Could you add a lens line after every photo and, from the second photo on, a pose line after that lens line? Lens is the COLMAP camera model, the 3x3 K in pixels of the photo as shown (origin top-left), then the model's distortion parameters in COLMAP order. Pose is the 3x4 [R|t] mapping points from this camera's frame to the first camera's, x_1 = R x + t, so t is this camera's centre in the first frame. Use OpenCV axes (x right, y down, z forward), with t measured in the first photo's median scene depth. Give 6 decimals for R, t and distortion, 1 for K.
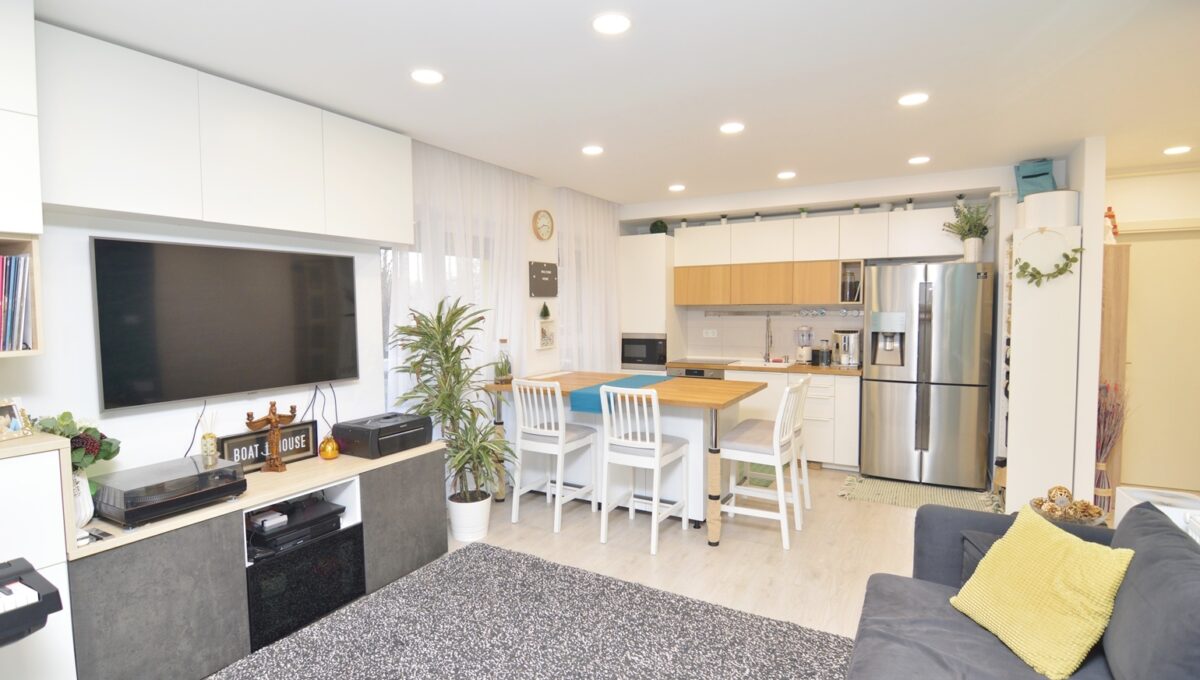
lens RADIAL K [[588.2, 0, 592.0], [0, 588.2, 339.0], [0, 0, 1]] dist [0.003097, -0.019059]
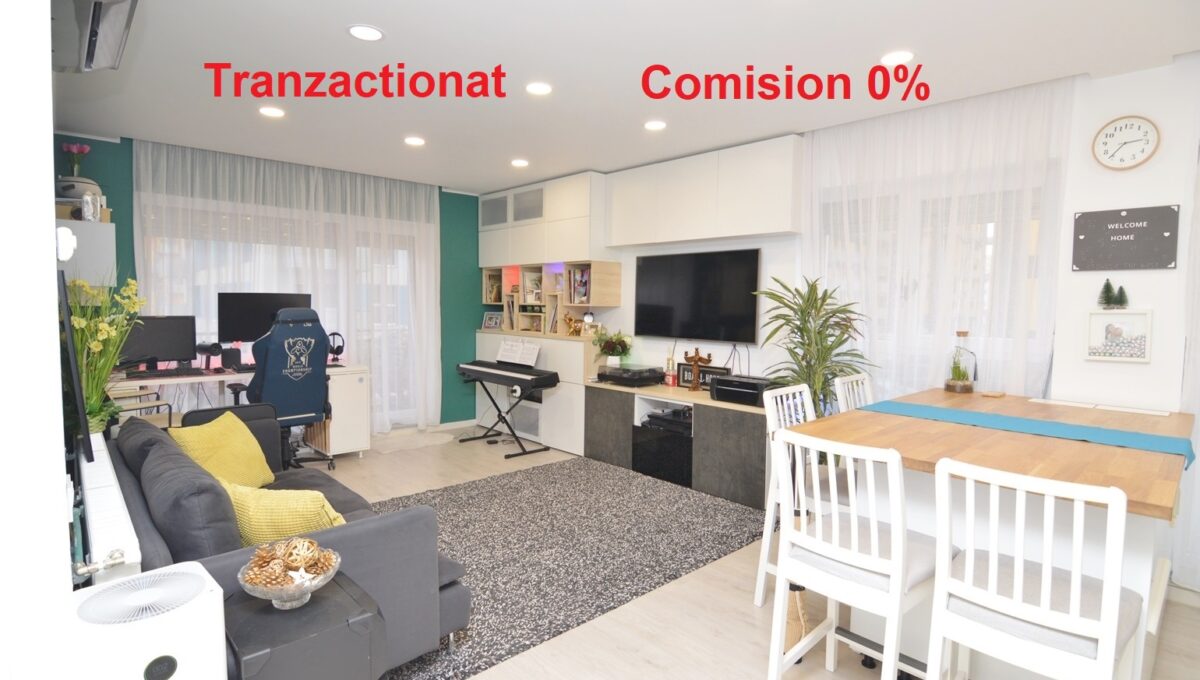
lens RADIAL K [[588.2, 0, 592.0], [0, 588.2, 339.0], [0, 0, 1]] dist [0.003097, -0.019059]
pose [[-0.298280, 0.063559, -0.952360, 0.670035], [-0.066303, 0.993990, 0.087103, -0.023098], [0.952173, 0.089126, -0.292273, 0.754925]]
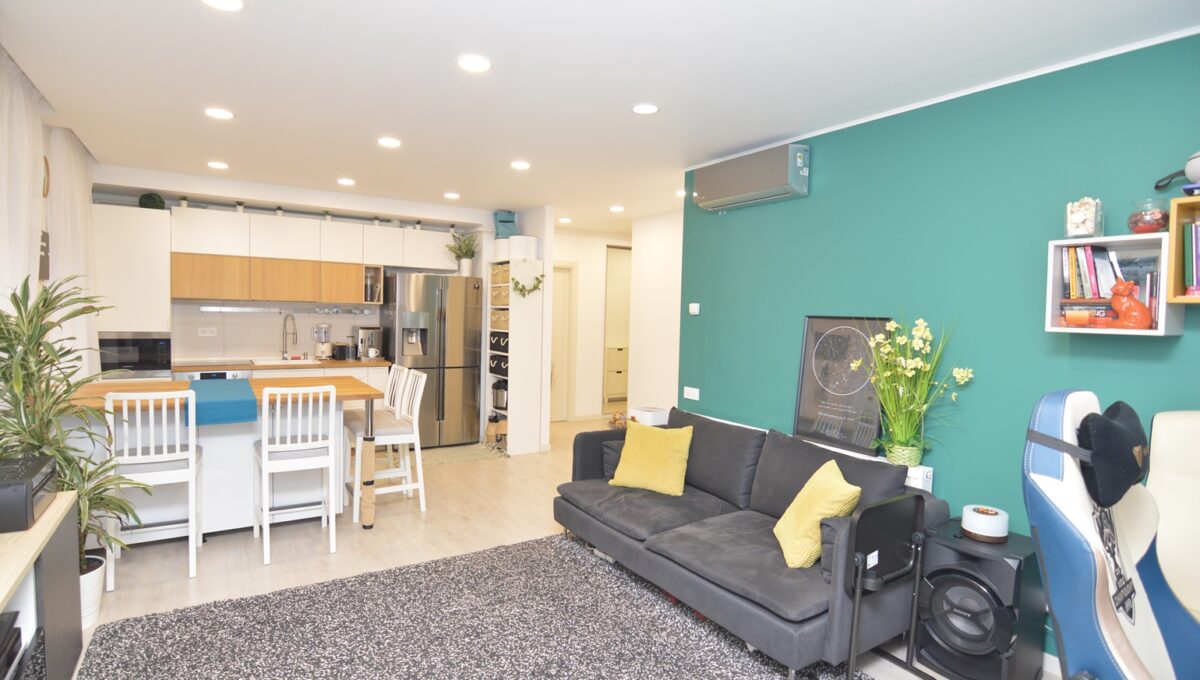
lens RADIAL K [[588.2, 0, 592.0], [0, 588.2, 339.0], [0, 0, 1]] dist [0.003097, -0.019059]
pose [[0.459736, -0.019041, 0.887851, -0.431270], [0.019564, 0.999745, 0.011311, 0.003888], [-0.887840, 0.012170, 0.459991, 0.119313]]
